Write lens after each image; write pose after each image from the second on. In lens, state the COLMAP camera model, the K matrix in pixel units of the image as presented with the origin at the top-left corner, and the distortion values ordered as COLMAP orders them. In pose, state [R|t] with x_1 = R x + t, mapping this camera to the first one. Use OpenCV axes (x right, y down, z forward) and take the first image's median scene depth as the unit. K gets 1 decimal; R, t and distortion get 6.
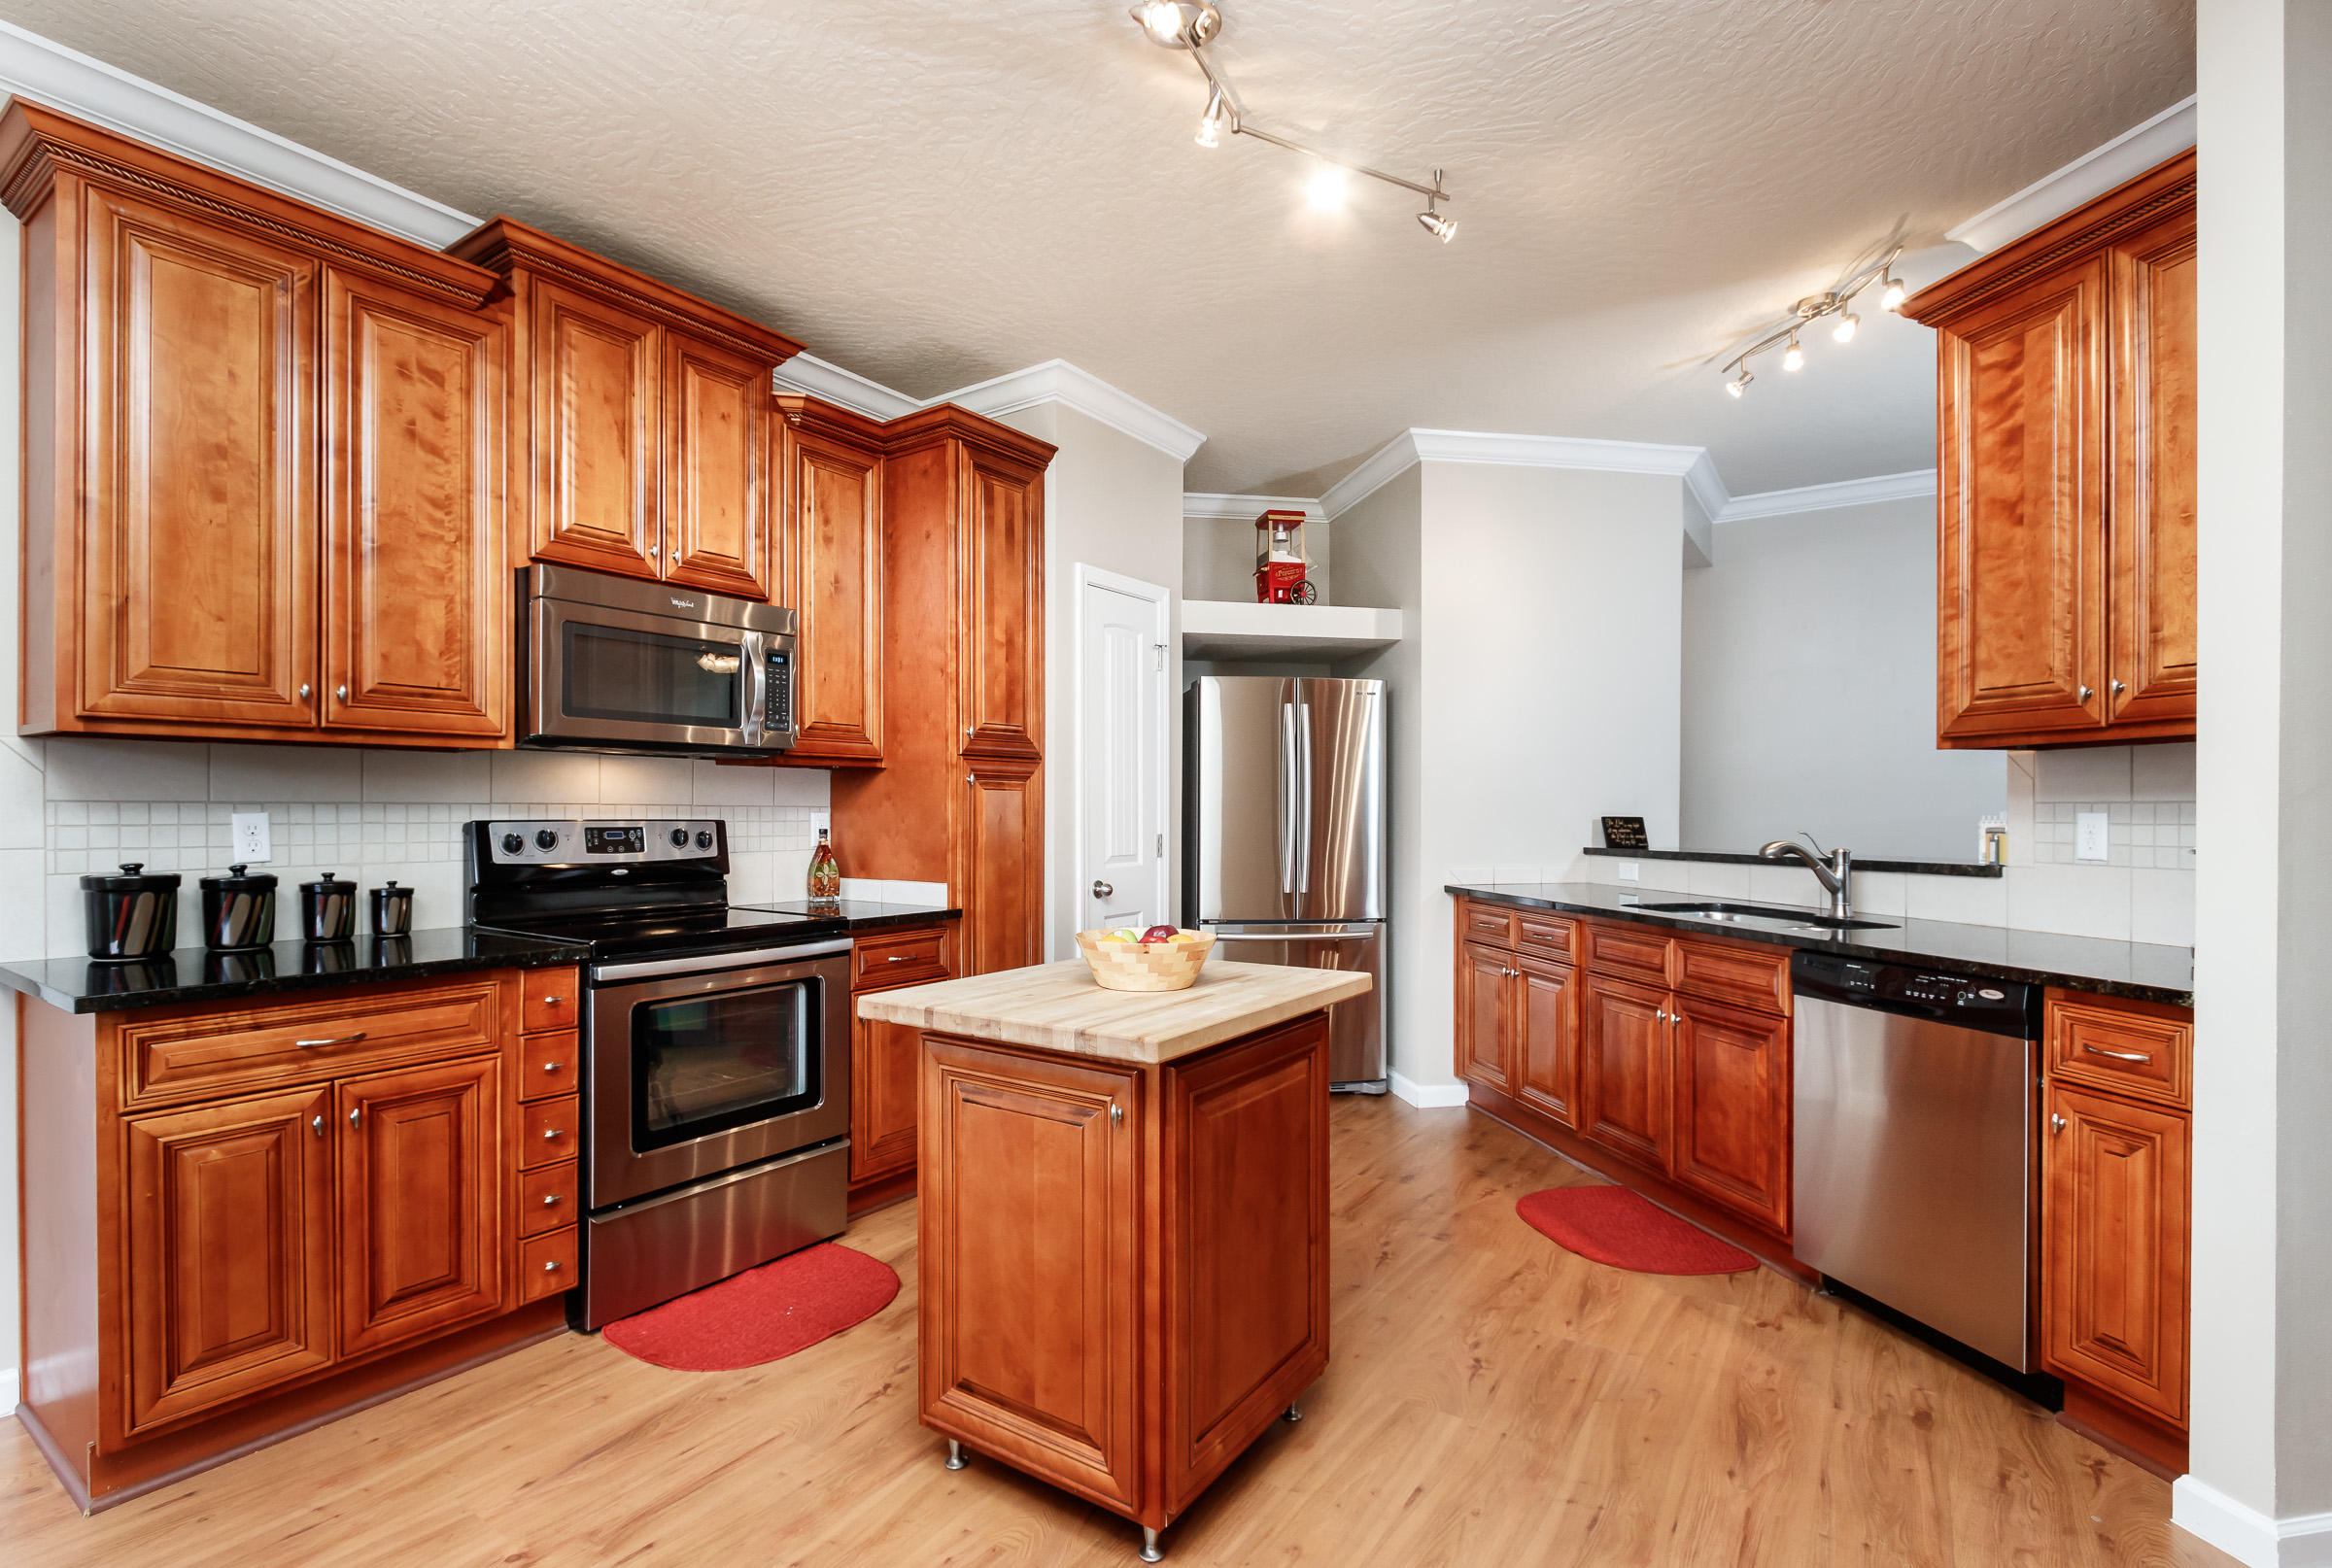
lens RADIAL K [[1077.4, 0, 1166.0], [0, 1077.4, 796.2], [0, 0, 1]] dist [-0.000068, -0.000310]
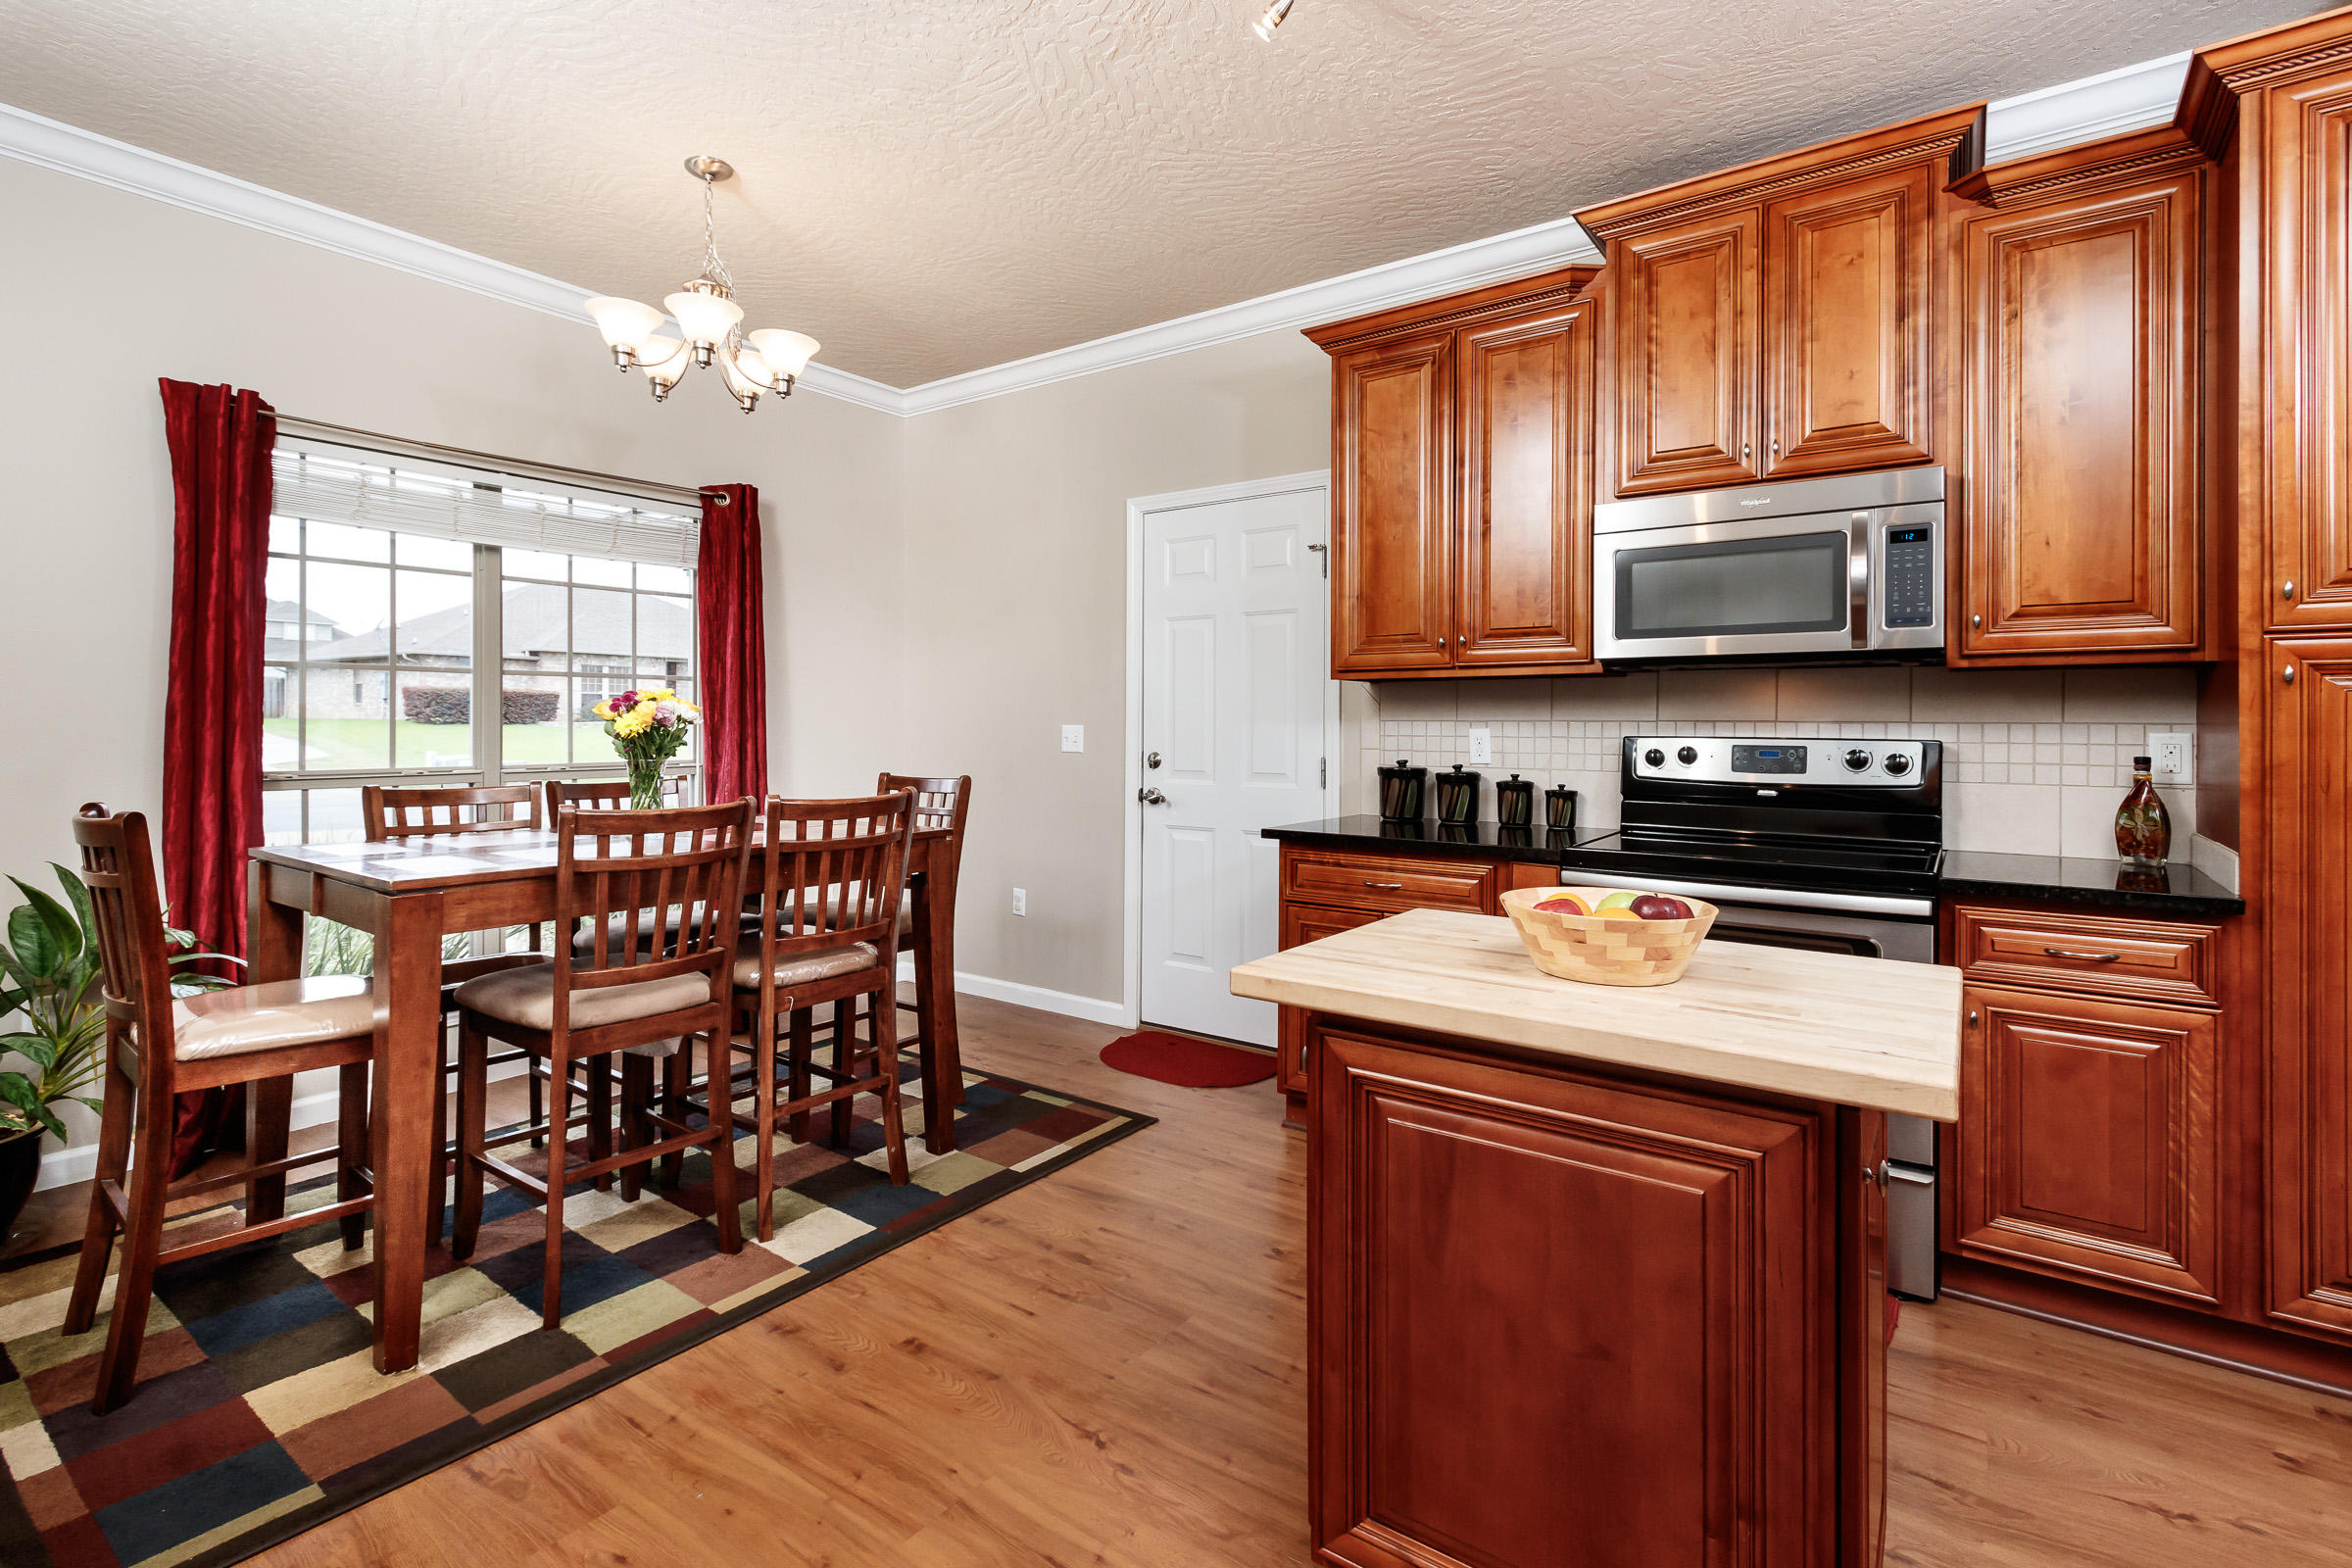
lens RADIAL K [[1086.7, 0, 1191.6], [0, 1086.7, 732.1], [0, 0, 1]] dist [-0.000068, -0.000310]
pose [[-0.023680, 0.001263, -0.999719, 0.629567], [0.003388, 0.999994, 0.001183, 0.018649], [0.999714, -0.003359, -0.023684, 0.701016]]
